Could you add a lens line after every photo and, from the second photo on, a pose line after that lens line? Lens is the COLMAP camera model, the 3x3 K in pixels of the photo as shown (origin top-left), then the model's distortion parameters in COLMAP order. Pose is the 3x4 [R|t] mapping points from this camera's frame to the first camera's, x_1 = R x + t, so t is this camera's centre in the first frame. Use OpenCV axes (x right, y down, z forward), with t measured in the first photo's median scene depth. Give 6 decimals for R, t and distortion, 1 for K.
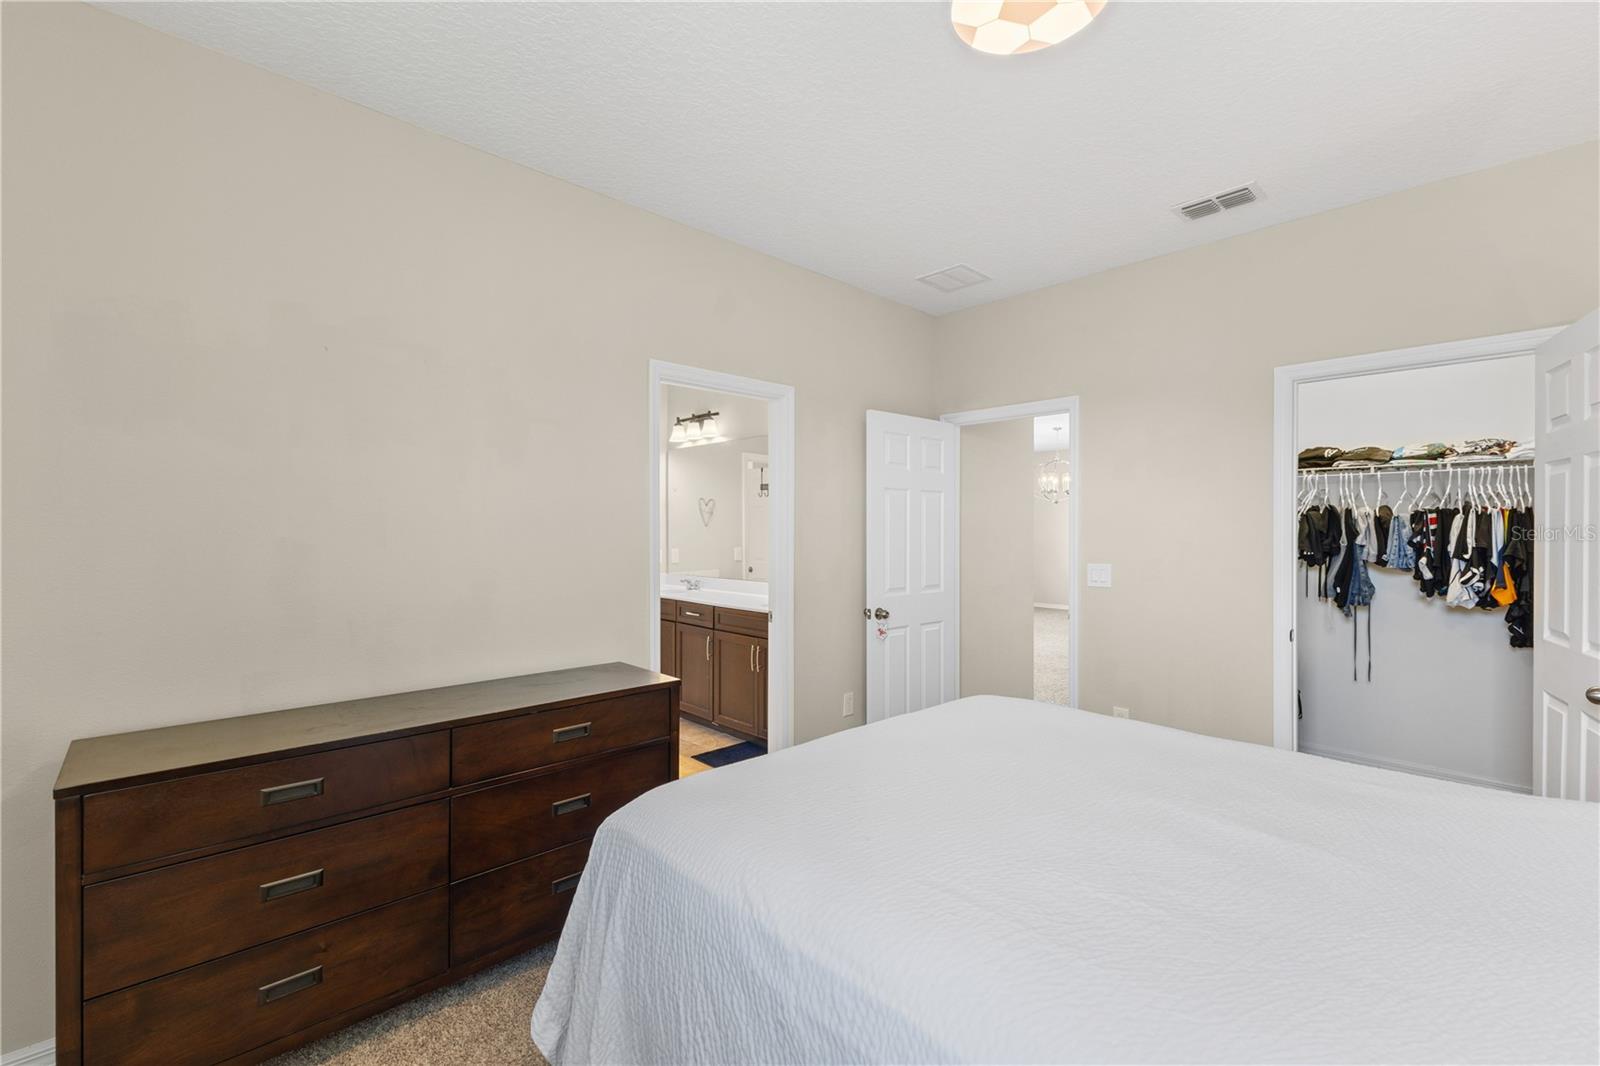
lens RADIAL K [[695.3, 0, 796.8], [0, 695.3, 524.4], [0, 0, 1]] dist [0.007560, -0.001318]
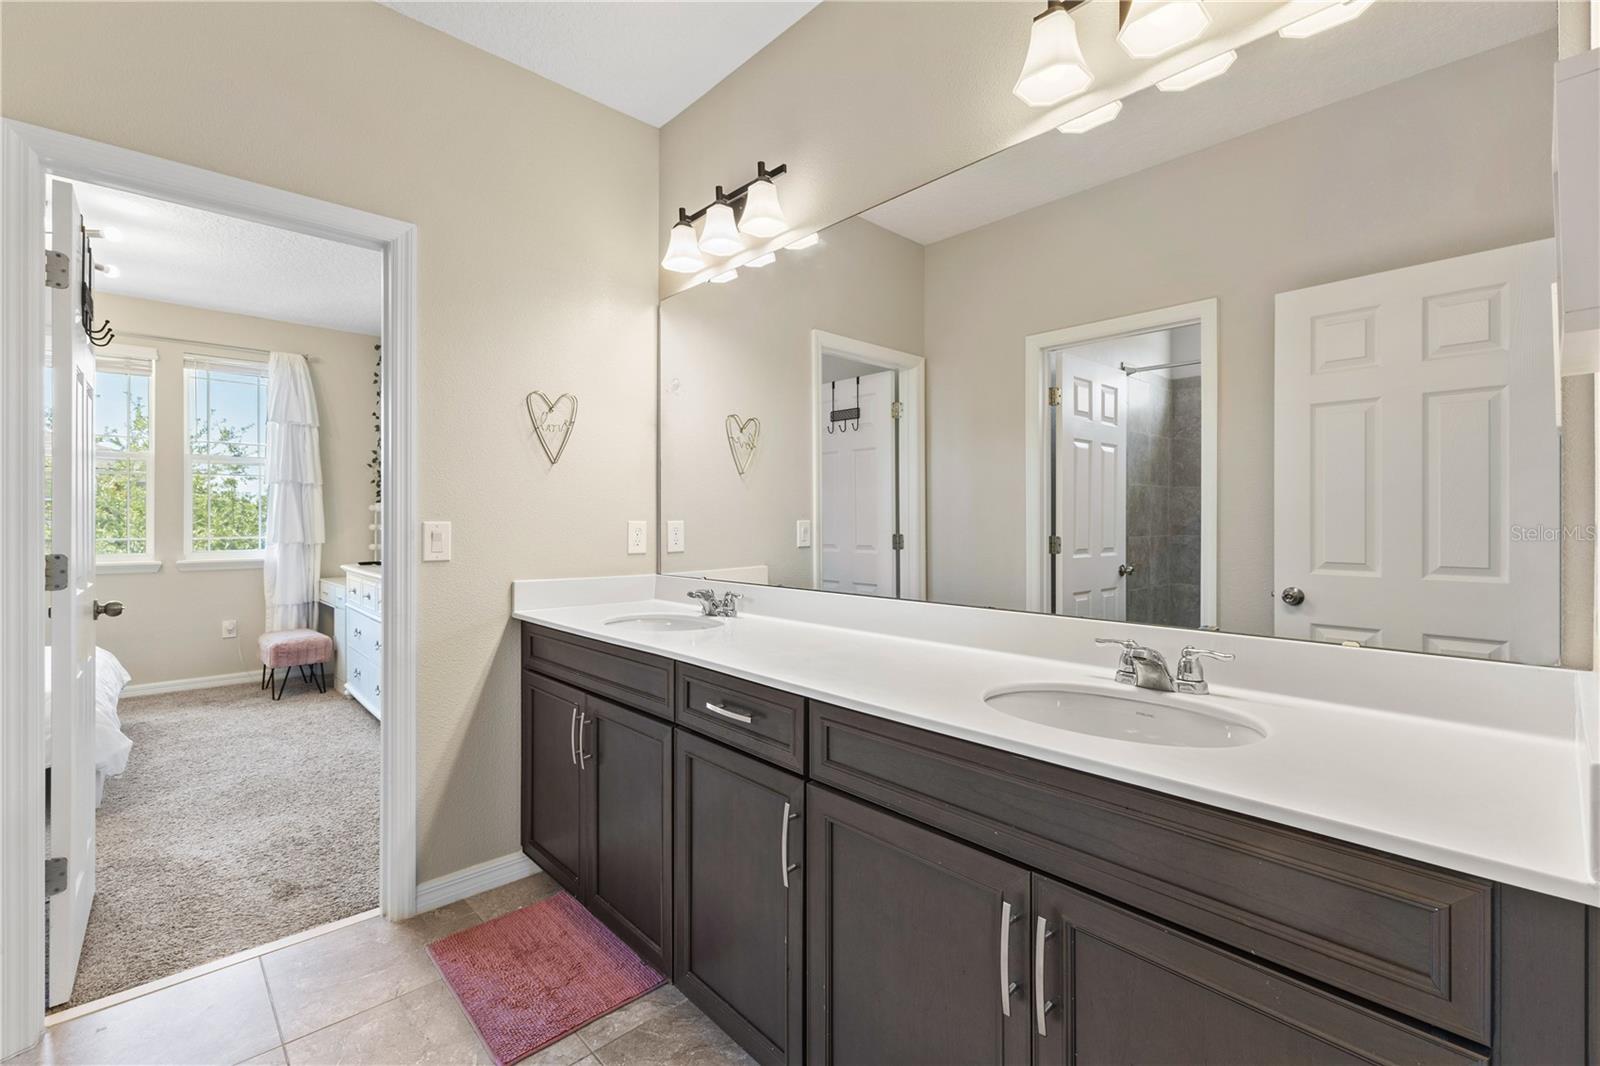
lens RADIAL K [[695.3, 0, 804.7], [0, 695.3, 513.2], [0, 0, 1]] dist [0.007560, -0.001318]
pose [[0.999994, 0.000949, 0.003297, -0.097508], [-0.000925, 0.999974, -0.007133, 0.035979], [-0.003304, 0.007130, 0.999969, 0.576138]]
